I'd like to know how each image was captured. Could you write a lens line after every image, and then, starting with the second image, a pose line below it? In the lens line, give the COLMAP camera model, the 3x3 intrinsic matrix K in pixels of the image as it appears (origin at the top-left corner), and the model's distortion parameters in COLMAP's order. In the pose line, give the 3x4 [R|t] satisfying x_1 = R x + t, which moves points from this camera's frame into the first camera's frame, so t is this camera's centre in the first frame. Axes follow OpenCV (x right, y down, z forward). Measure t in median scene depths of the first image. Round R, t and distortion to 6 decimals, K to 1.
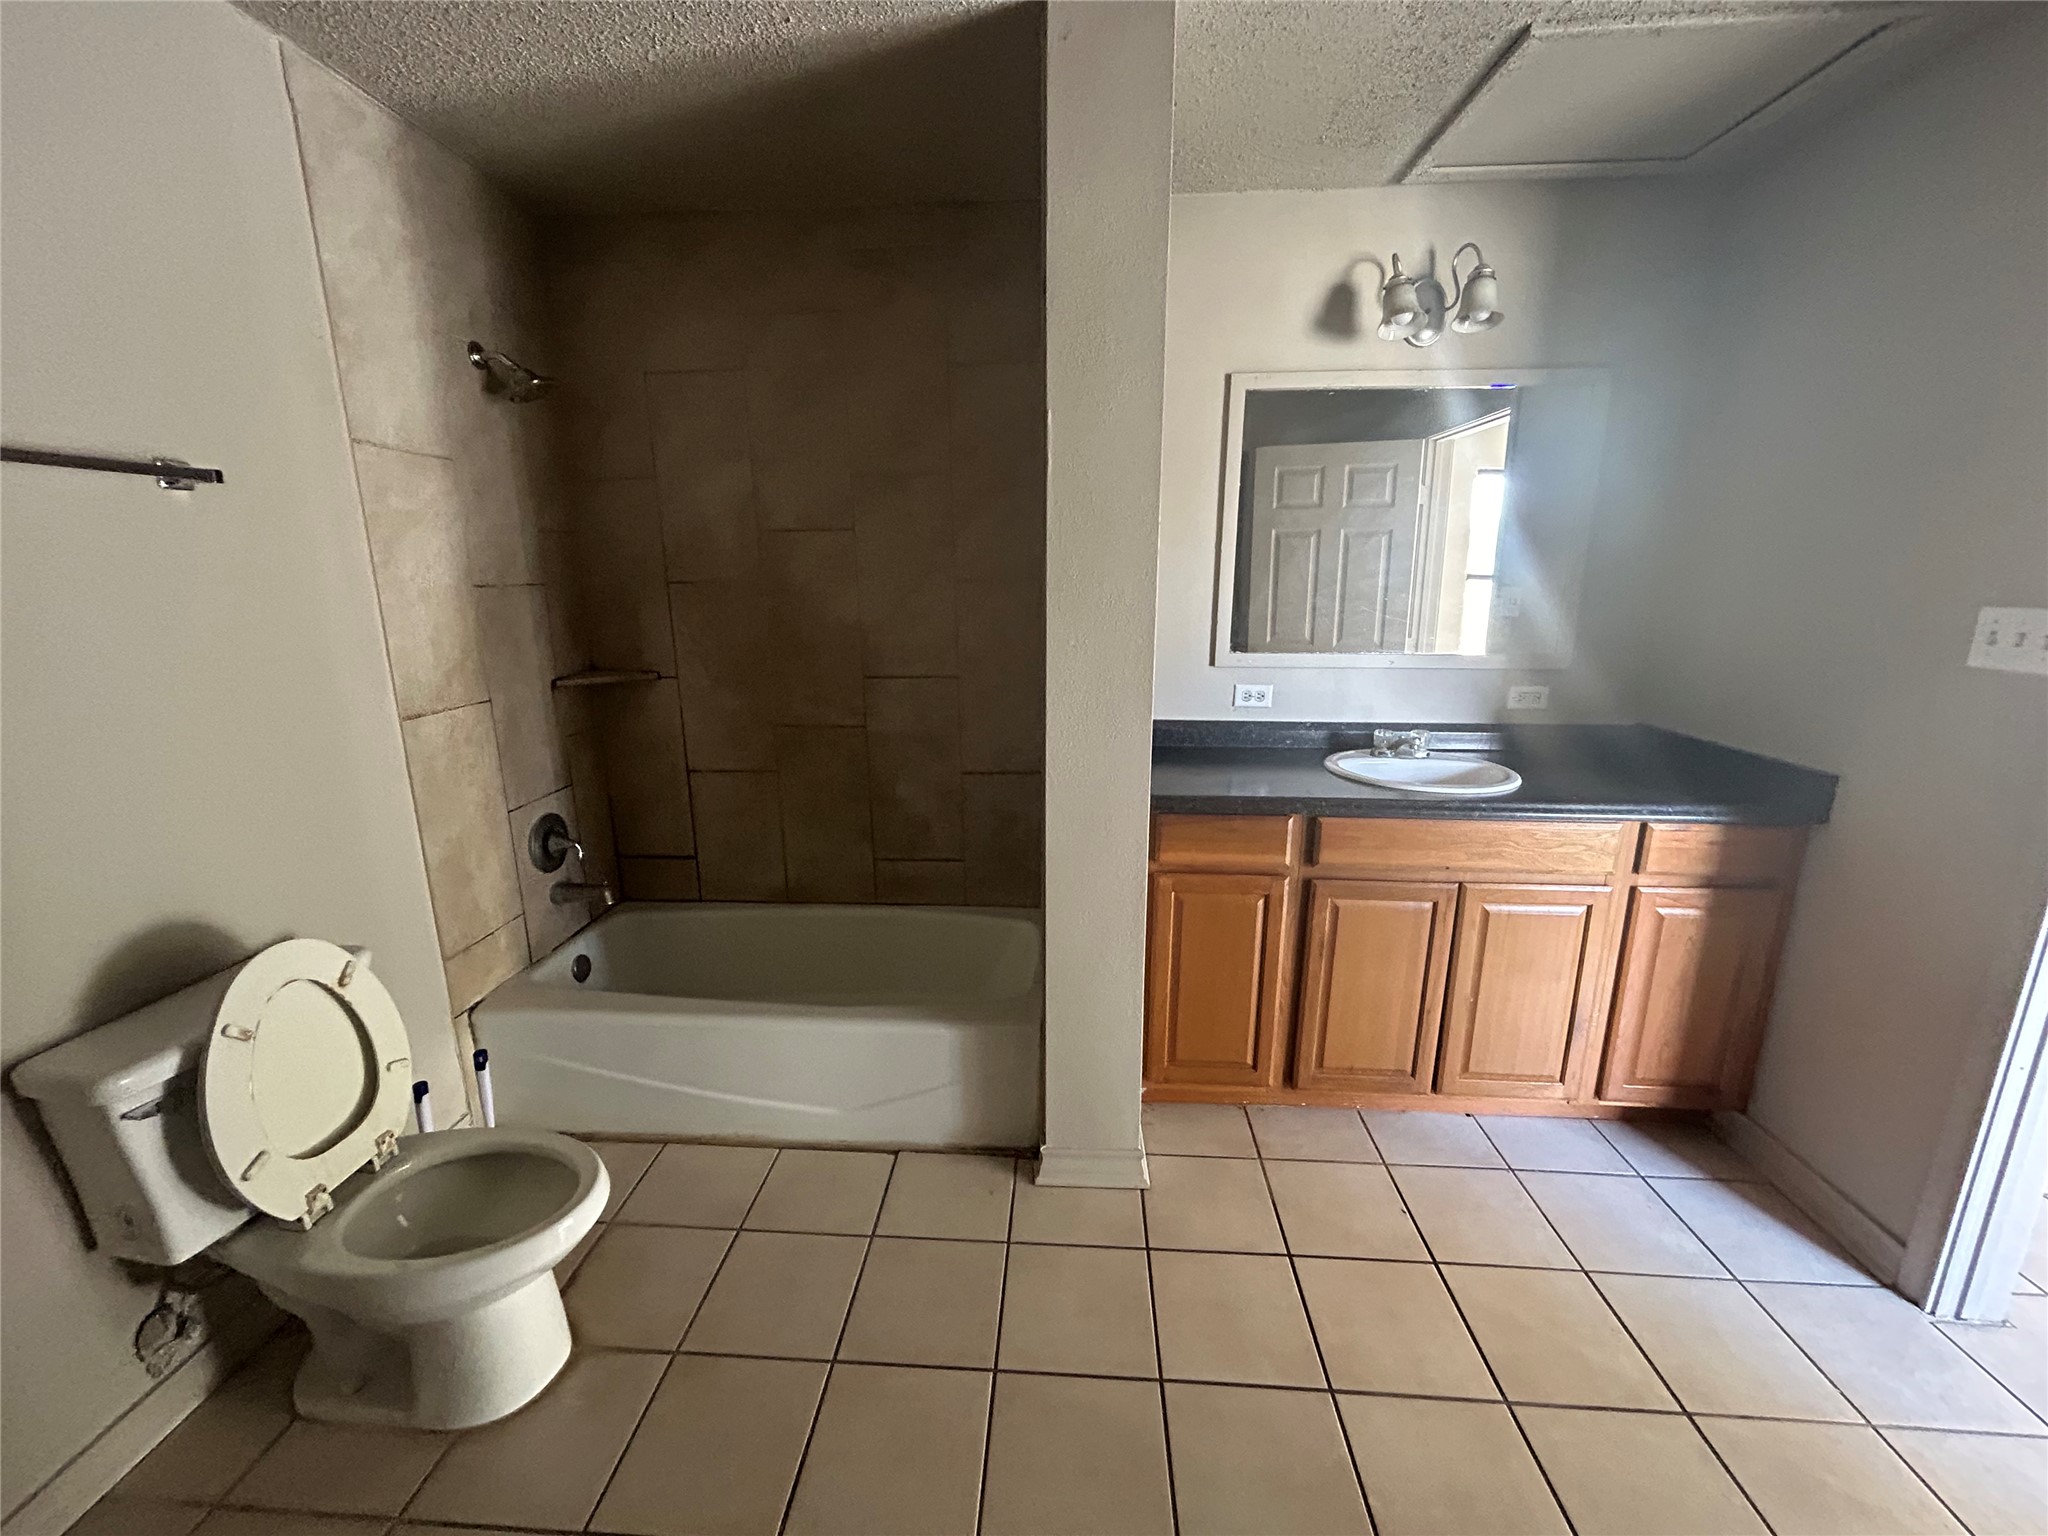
lens RADIAL K [[831.1, 0, 1024.0], [0, 831.1, 768.0], [0, 0, 1]] dist [-0.001836, -0.000627]
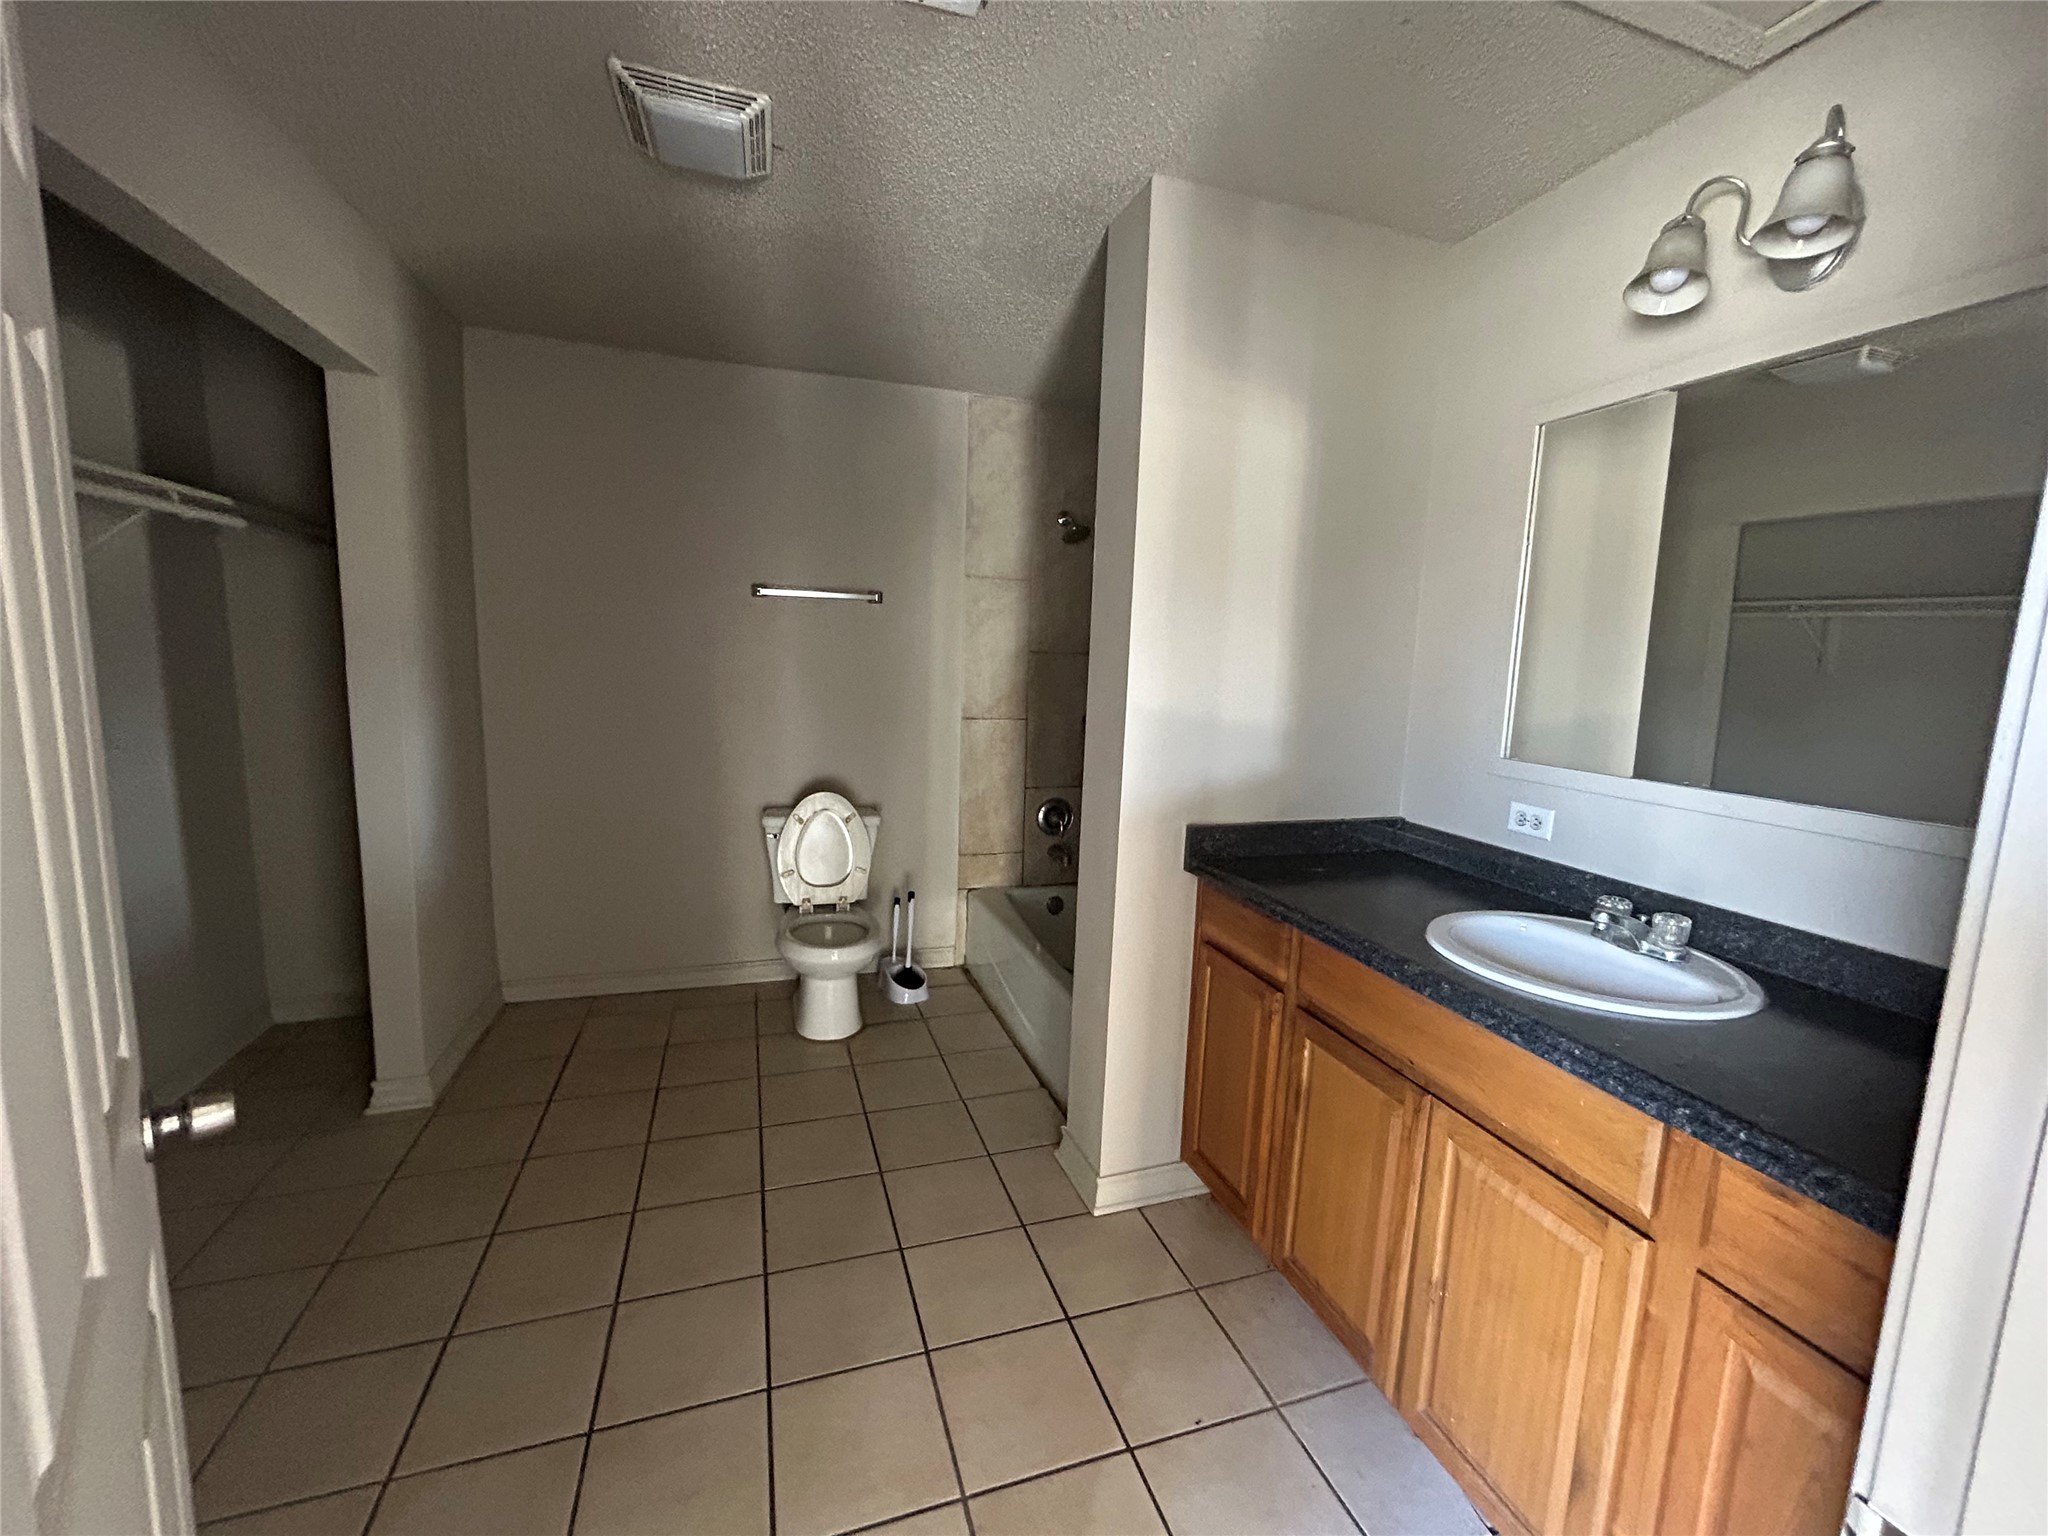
lens RADIAL K [[831.1, 0, 1024.0], [0, 831.1, 768.0], [0, 0, 1]] dist [-0.001836, -0.000627]
pose [[0.373434, 0.141081, -0.916866, 0.955198], [-0.252362, 0.966542, 0.045939, -0.064731], [0.892670, 0.214227, 0.396543, 0.369518]]
